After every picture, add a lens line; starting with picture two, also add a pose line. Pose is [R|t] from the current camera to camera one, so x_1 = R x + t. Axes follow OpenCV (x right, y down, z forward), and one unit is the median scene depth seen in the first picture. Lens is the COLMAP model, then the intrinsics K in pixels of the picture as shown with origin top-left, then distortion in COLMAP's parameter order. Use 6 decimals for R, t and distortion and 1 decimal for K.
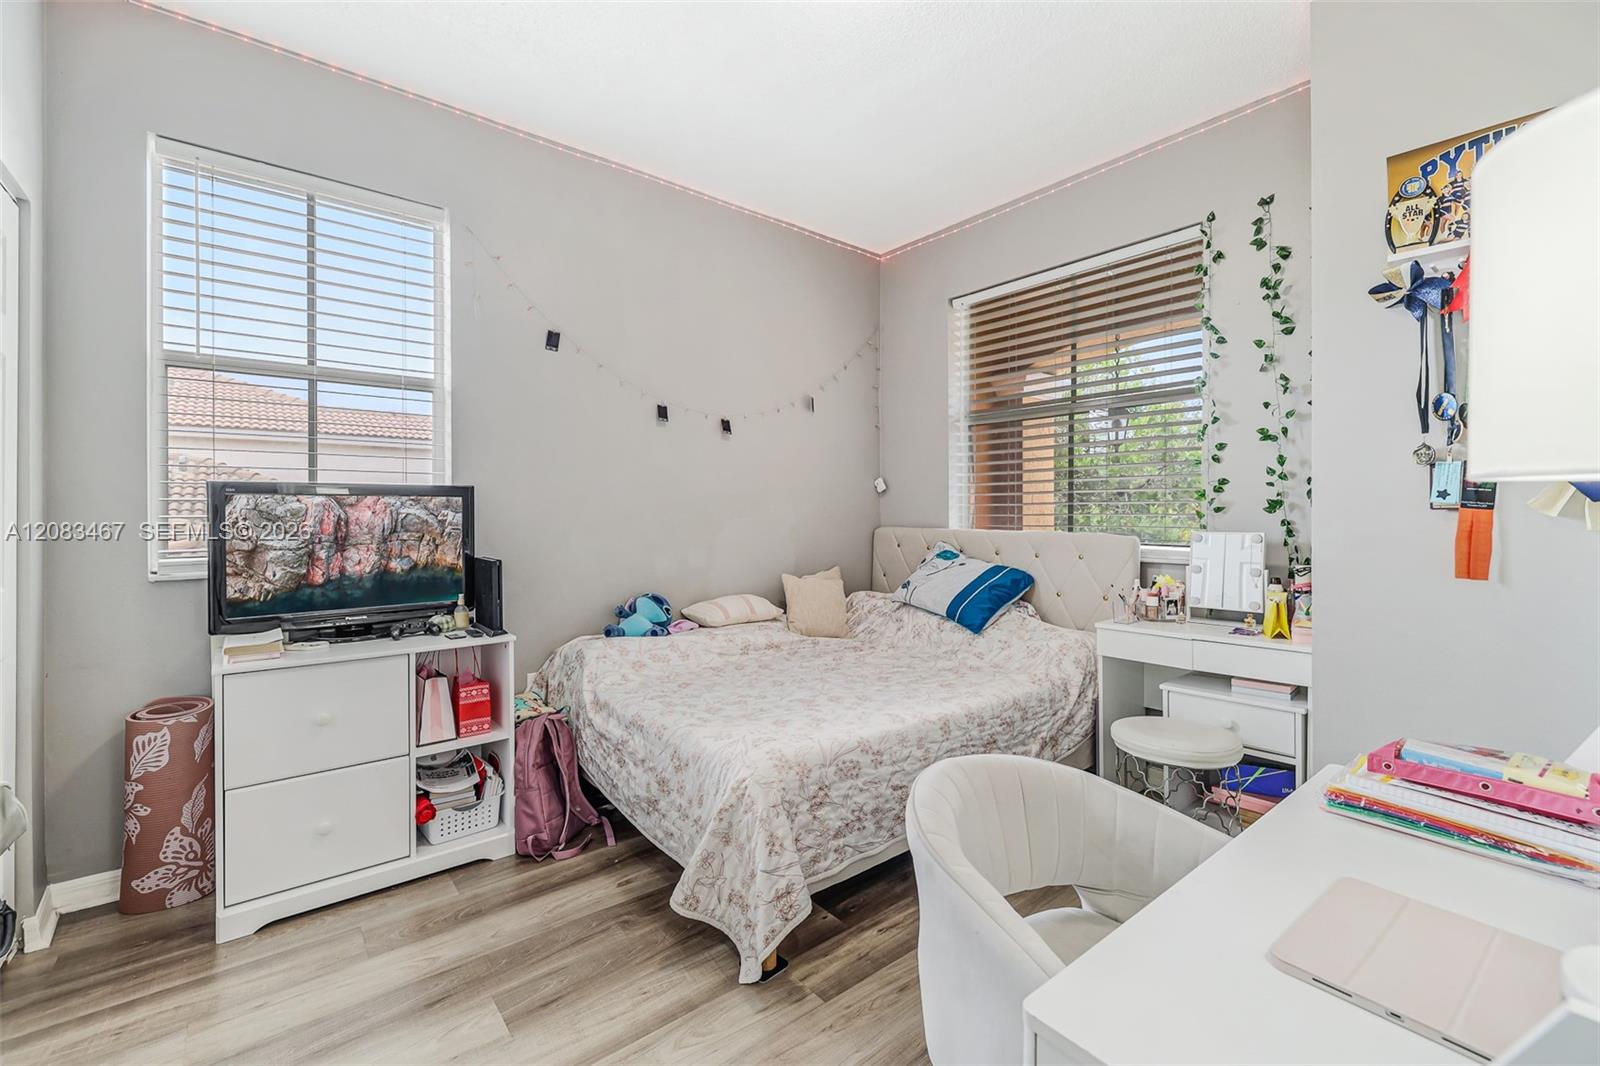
lens RADIAL K [[678.2, 0, 783.8], [0, 678.2, 518.0], [0, 0, 1]] dist [0.000138, -0.000016]
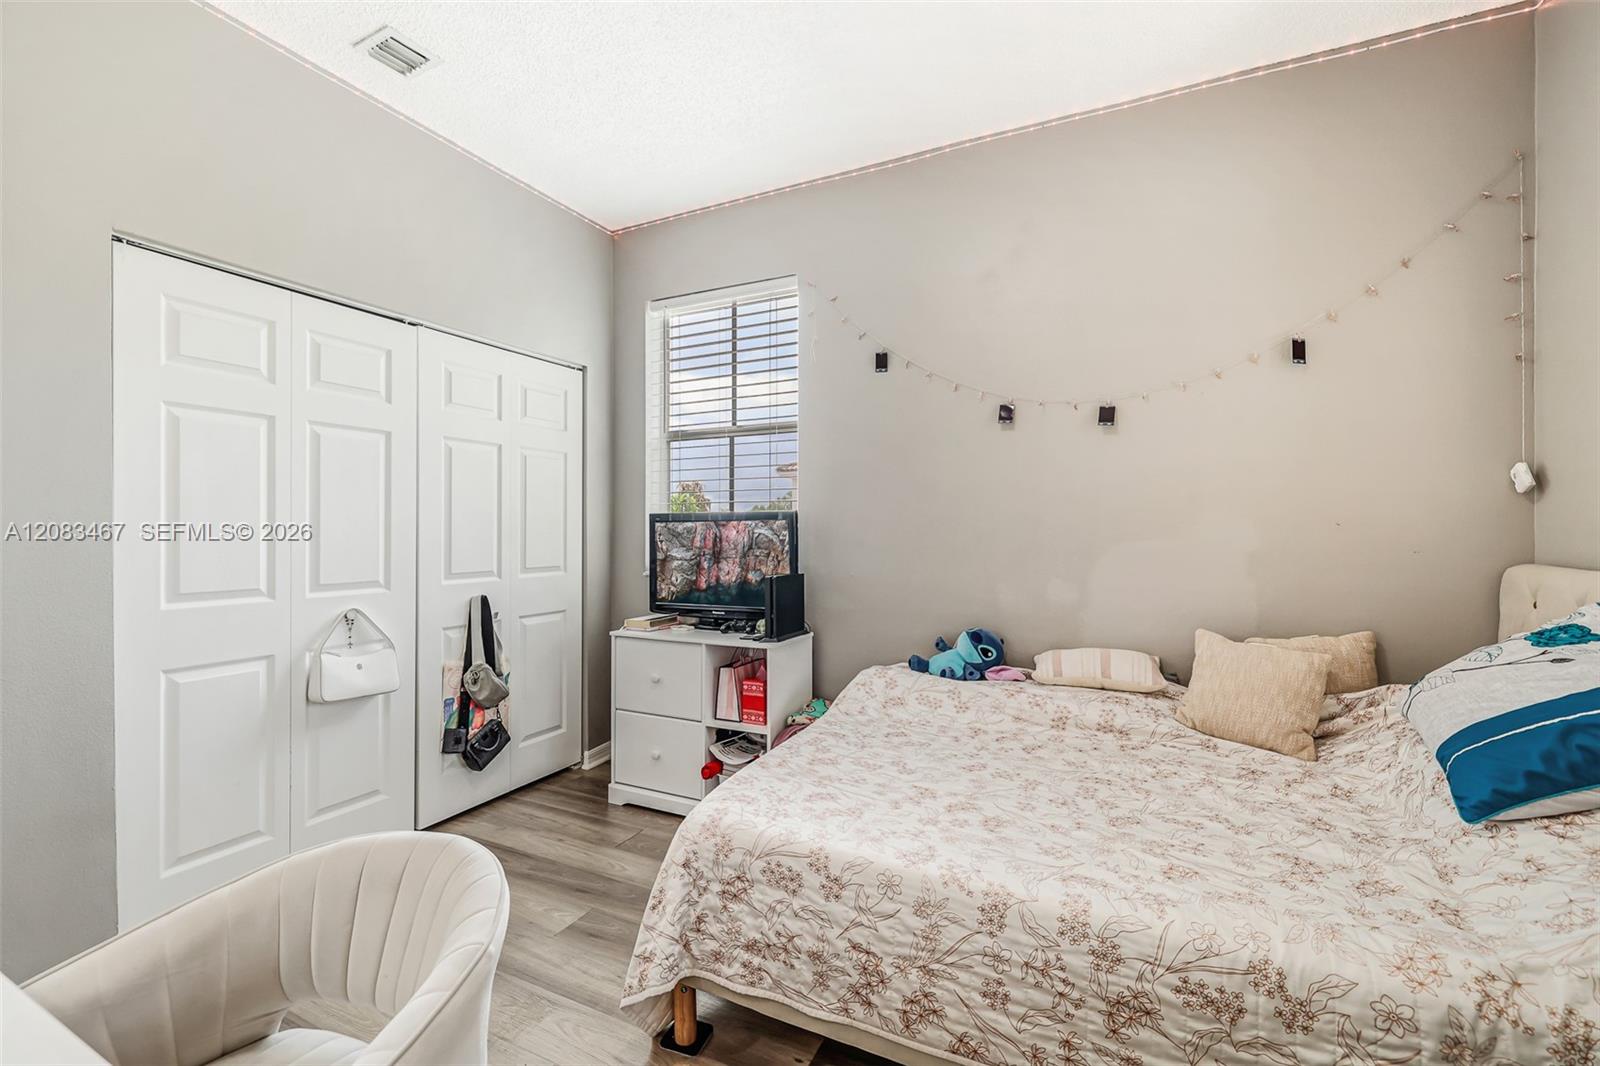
lens RADIAL K [[691.5, 0, 800.0], [0, 691.5, 533.0], [0, 0, 1]] dist [-0.000287, 0.000280]
pose [[0.414962, 0.003469, -0.909832, 0.679944], [-0.005836, 0.999982, 0.001151, -0.012044], [0.909820, 0.004832, 0.414975, 0.587895]]
